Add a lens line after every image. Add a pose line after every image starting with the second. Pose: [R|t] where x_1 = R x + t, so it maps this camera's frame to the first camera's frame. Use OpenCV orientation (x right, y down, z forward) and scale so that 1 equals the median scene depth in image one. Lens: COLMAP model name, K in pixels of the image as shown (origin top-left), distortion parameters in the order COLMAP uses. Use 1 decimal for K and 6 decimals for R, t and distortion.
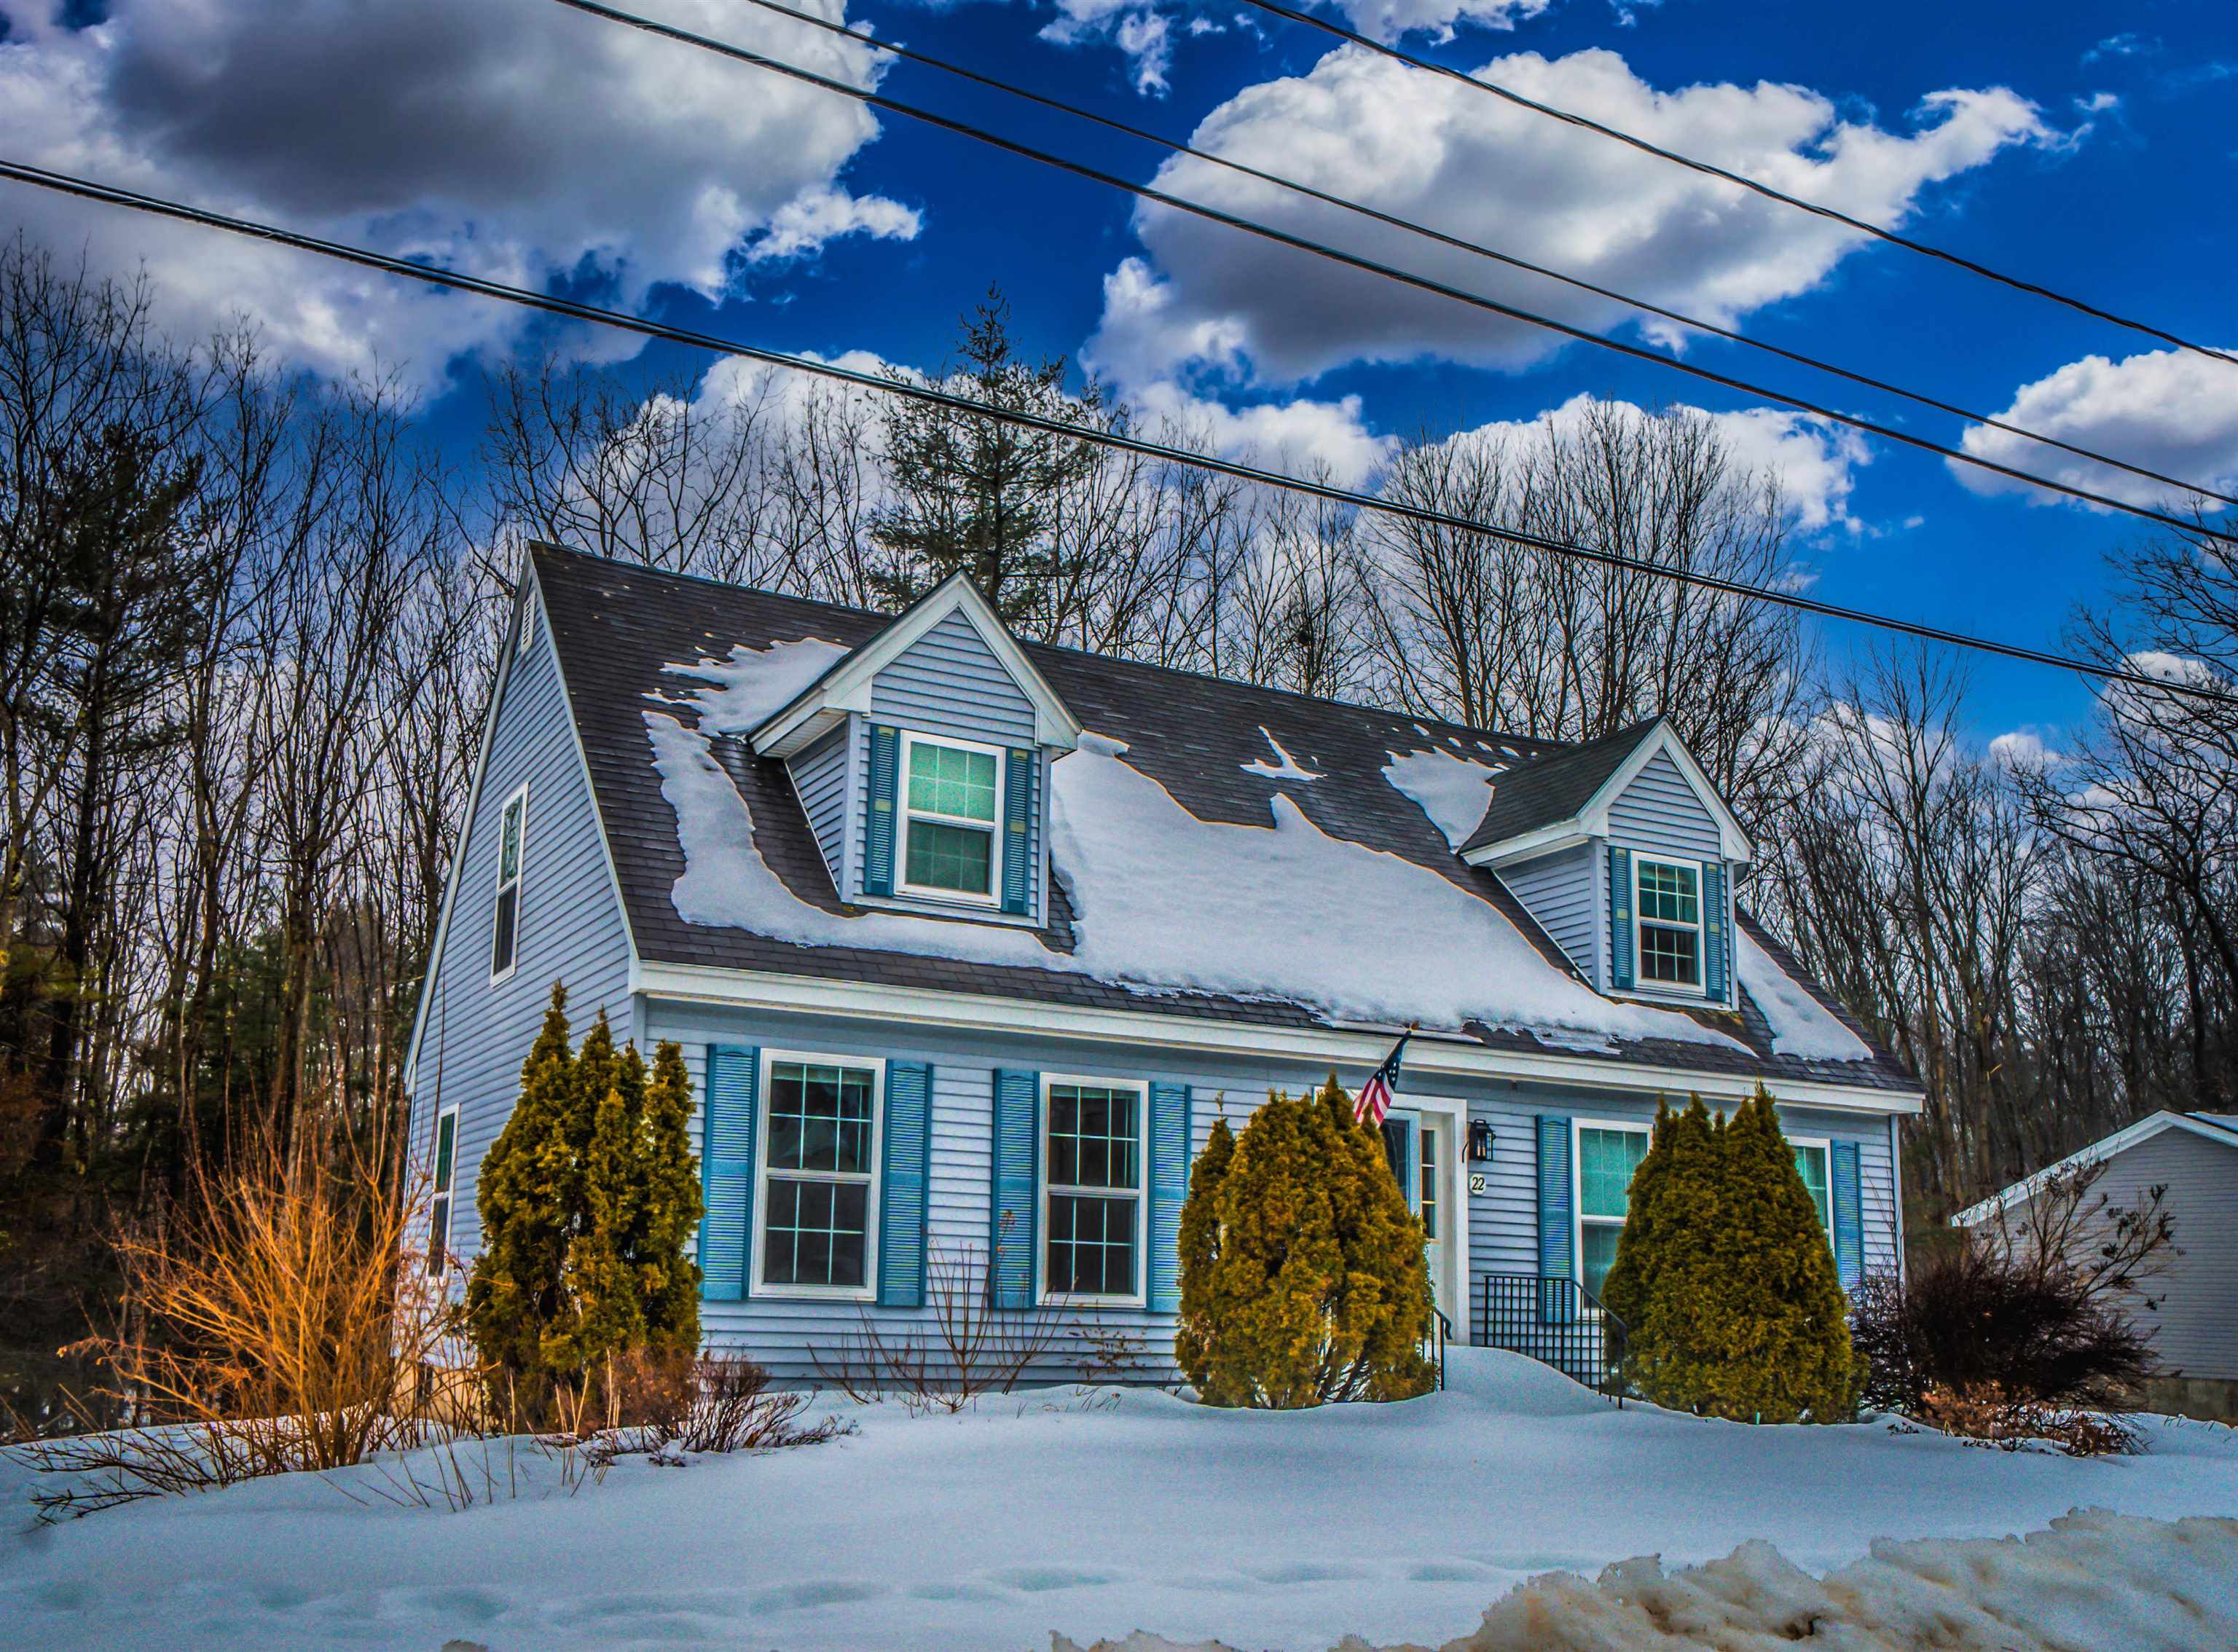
lens RADIAL K [[1924.0, 0, 973.7], [0, 1924.0, 979.8], [0, 0, 1]] dist [-0.004881, 0.011575]
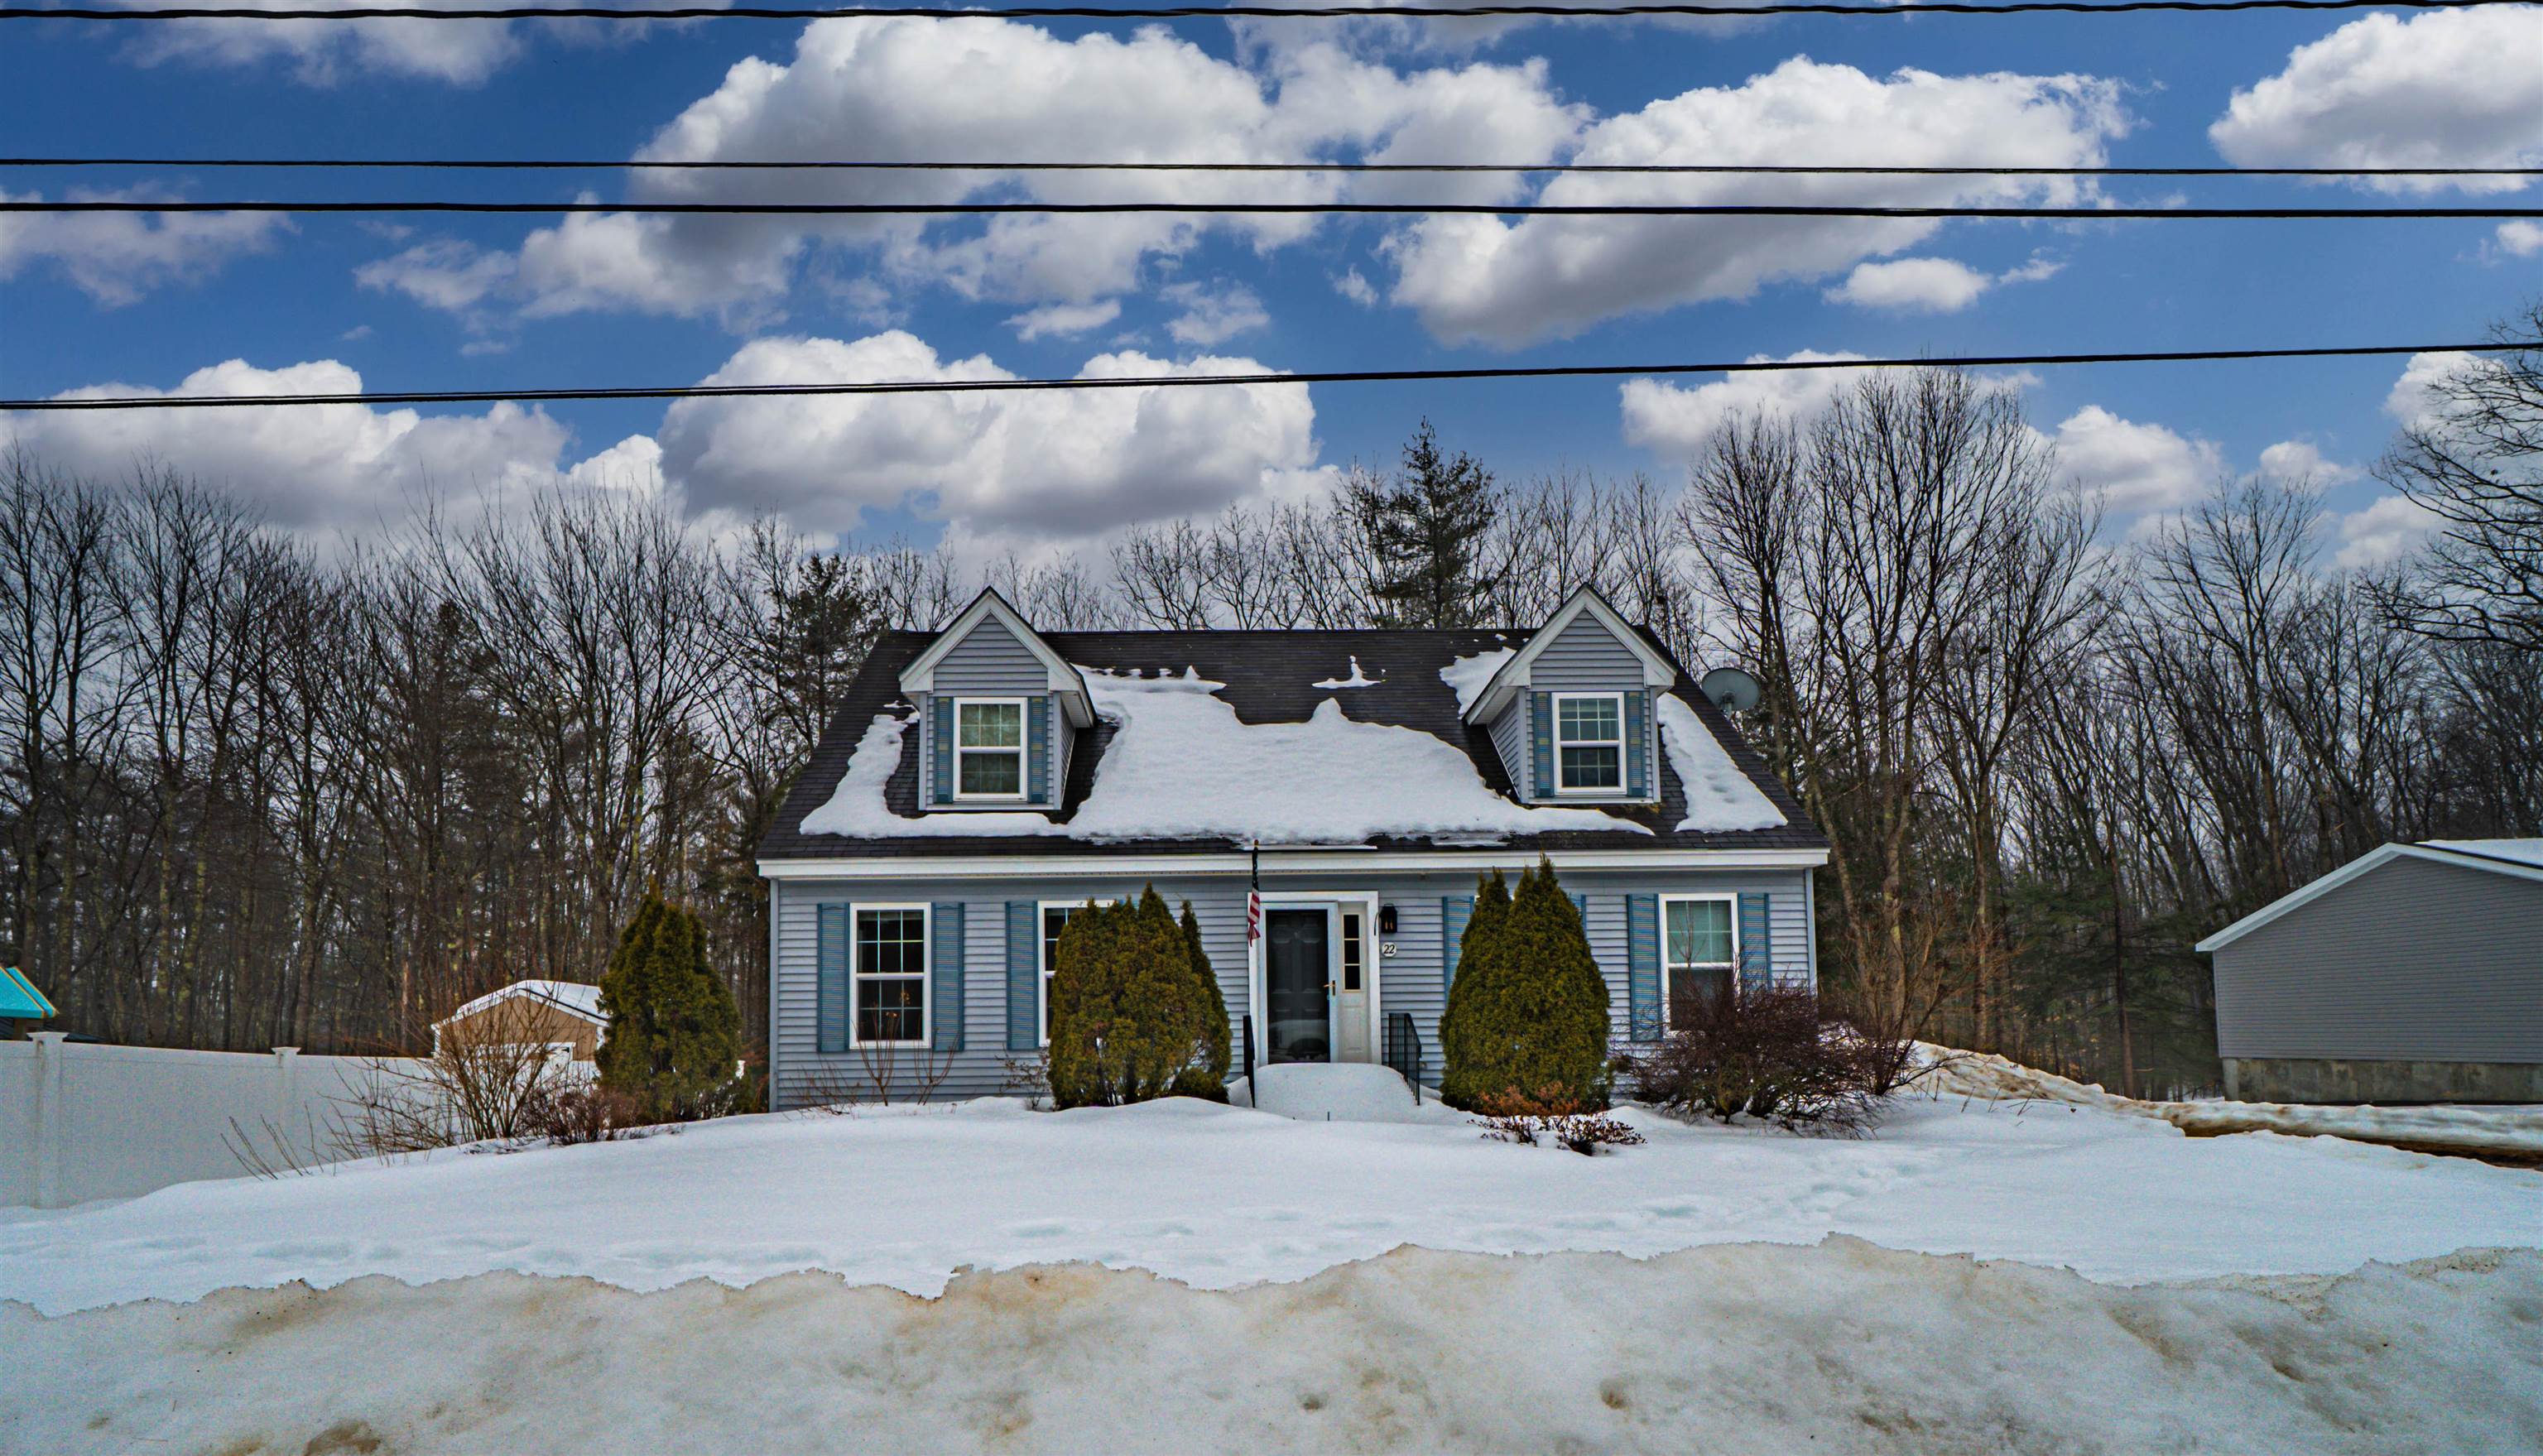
lens RADIAL K [[1076.5, 0, 1271.6], [0, 1076.5, 972.7], [0, 0, 1]] dist [-0.000297, -0.000010]
pose [[0.904645, -0.067249, -0.420826, 0.514730], [0.107689, 0.991497, 0.073054, 0.055487], [0.412335, -0.111407, 0.904195, 0.242394]]
